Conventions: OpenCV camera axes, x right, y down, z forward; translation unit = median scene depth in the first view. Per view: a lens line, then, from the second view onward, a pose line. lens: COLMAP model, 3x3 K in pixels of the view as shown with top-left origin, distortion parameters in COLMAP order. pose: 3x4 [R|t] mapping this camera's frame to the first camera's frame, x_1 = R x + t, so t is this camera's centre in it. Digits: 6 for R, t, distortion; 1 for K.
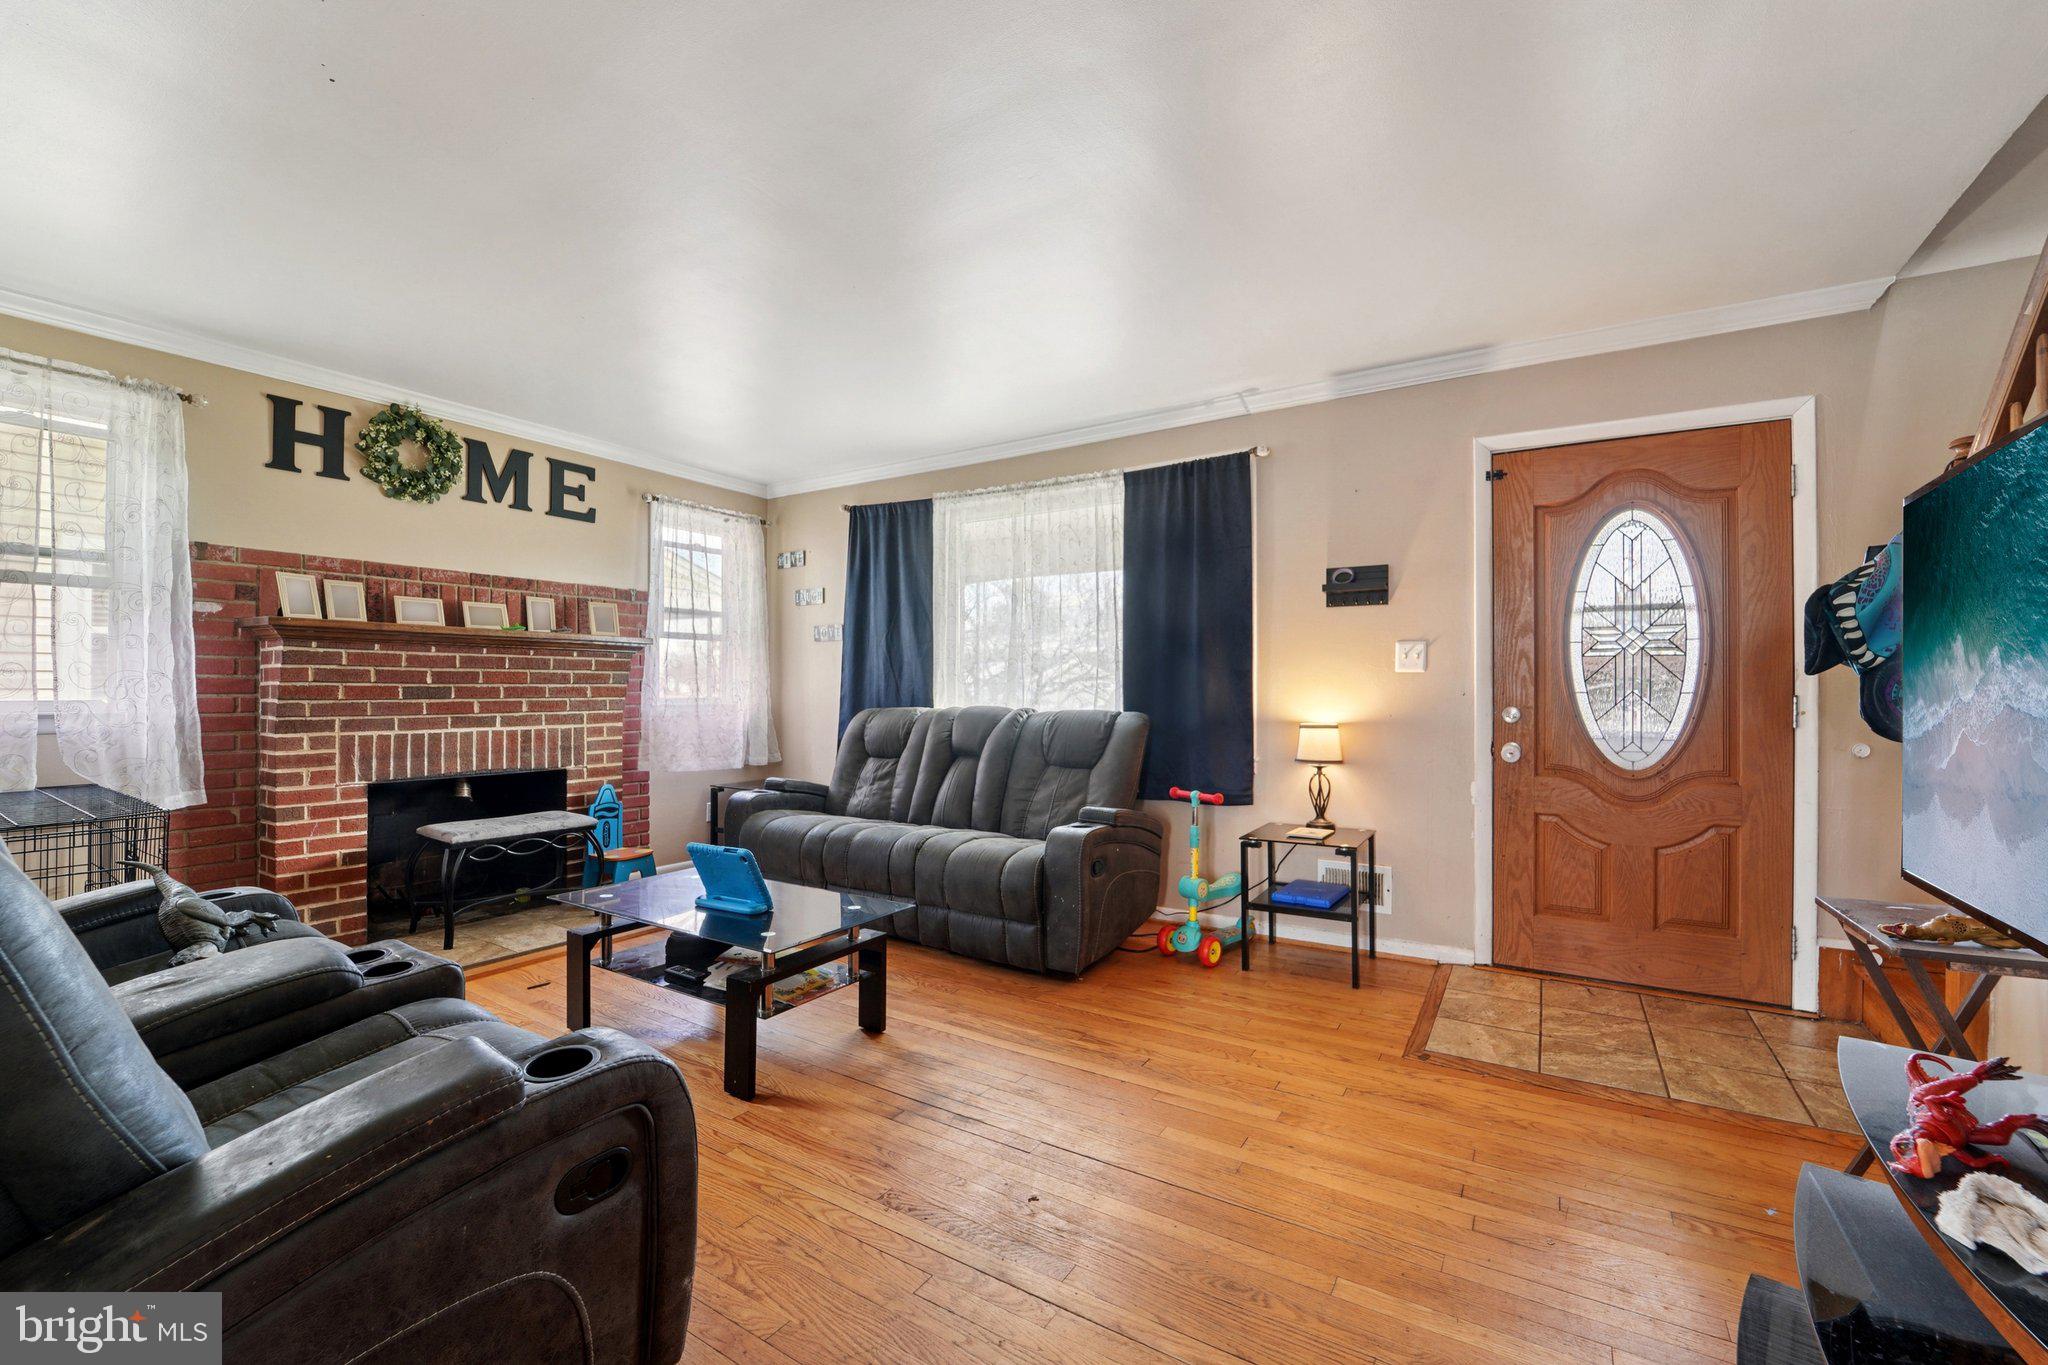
lens RADIAL K [[851.1, 0, 1029.7], [0, 851.1, 672.0], [0, 0, 1]] dist [-0.001202, -0.000225]
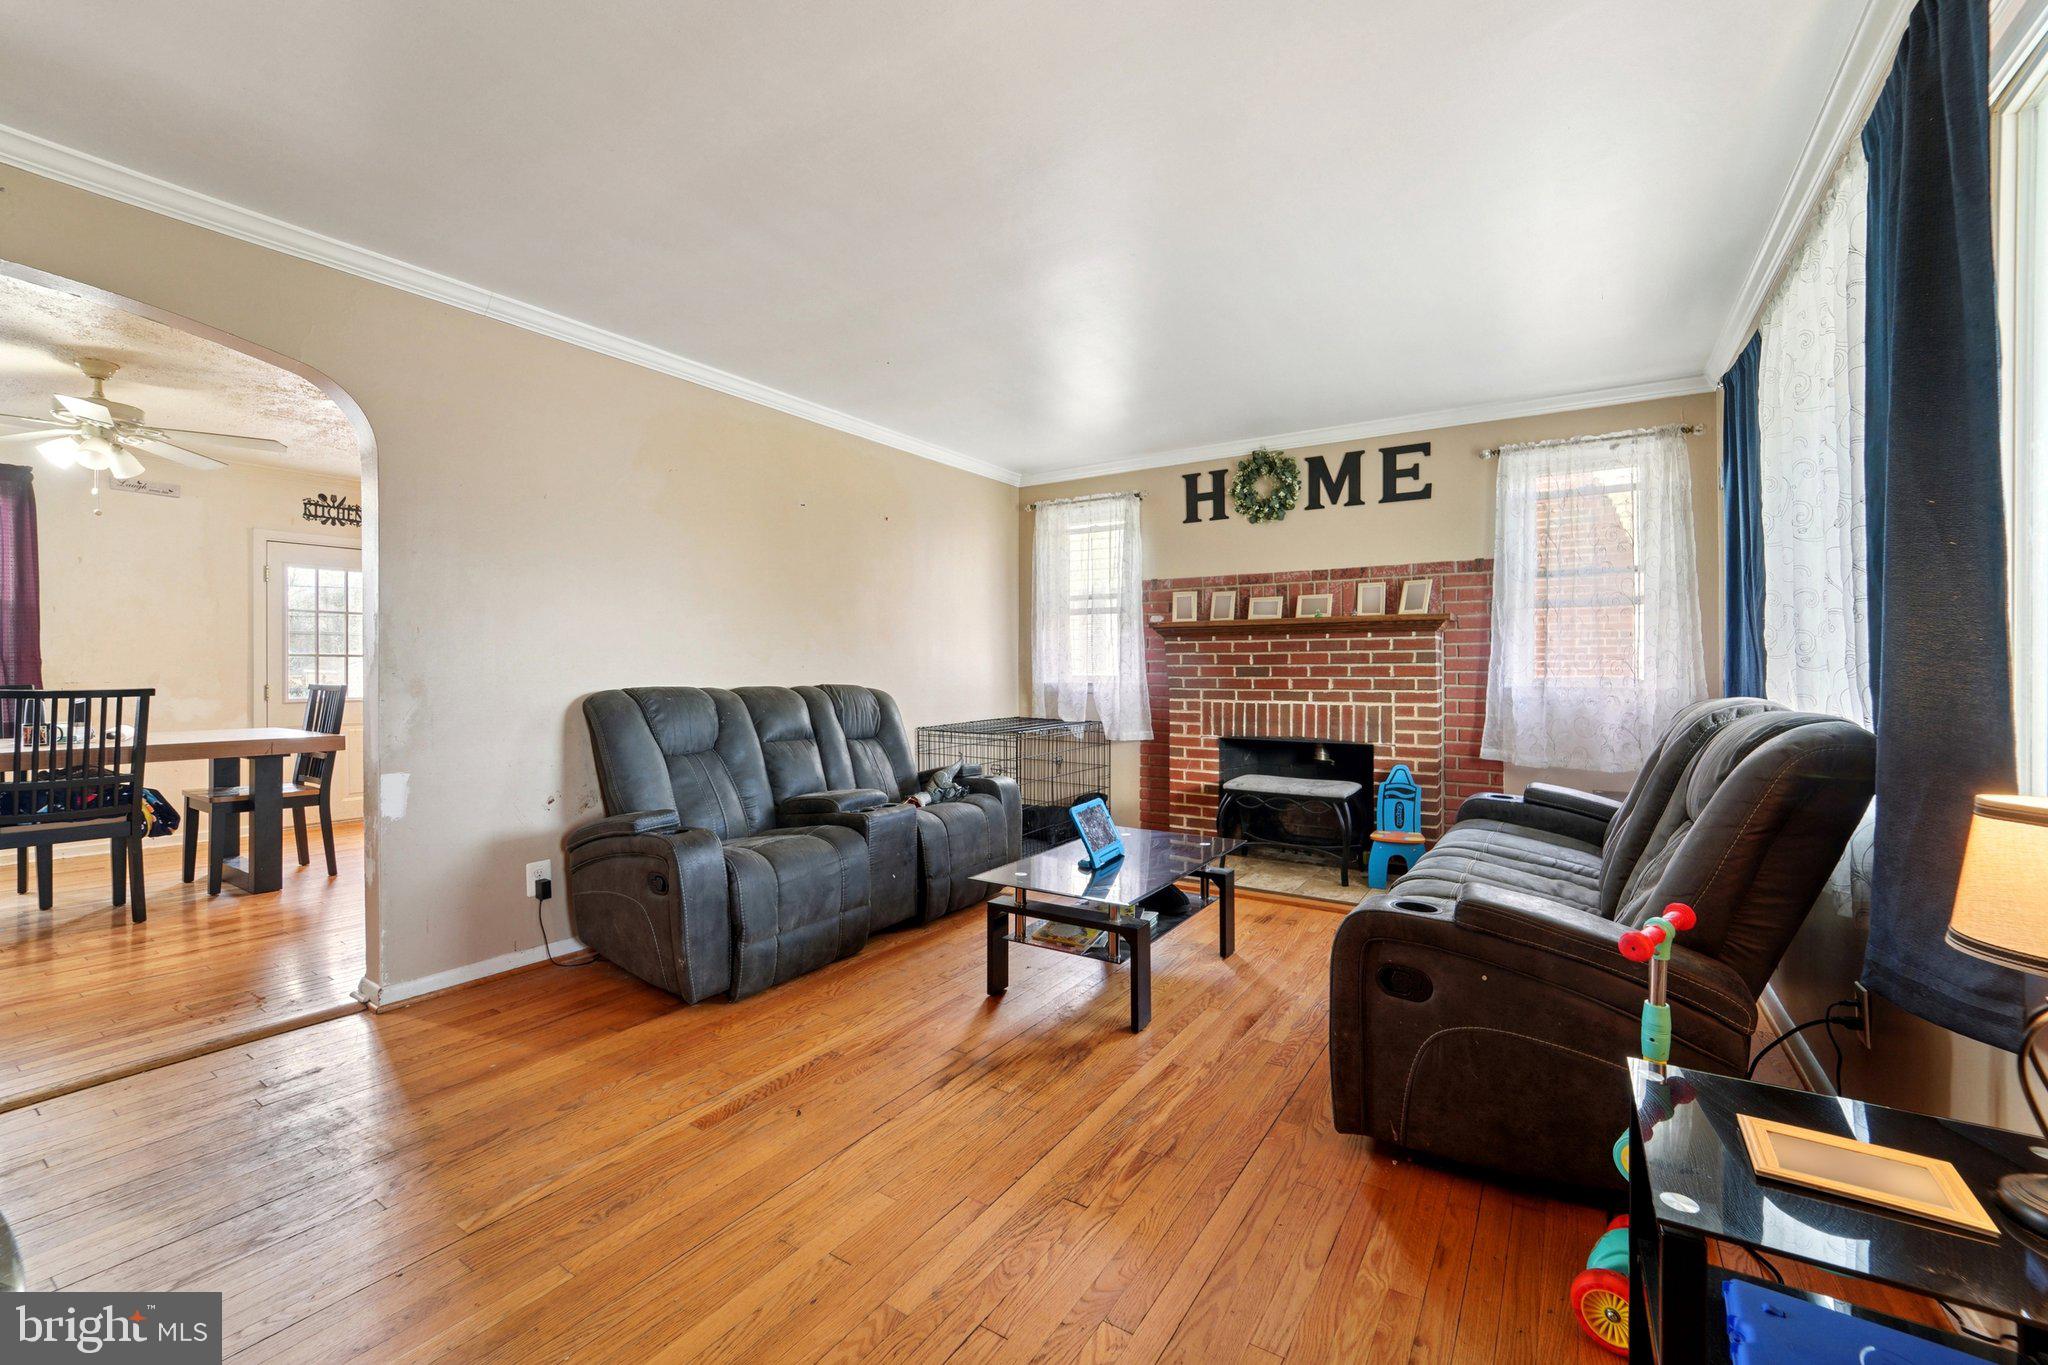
lens RADIAL K [[851.1, 0, 1029.7], [0, 851.1, 672.0], [0, 0, 1]] dist [-0.001202, -0.000225]
pose [[-0.006312, -0.001988, -0.999978, 0.550205], [0.020947, 0.999778, -0.002120, 0.019536], [0.999761, -0.020960, -0.006269, 0.640122]]
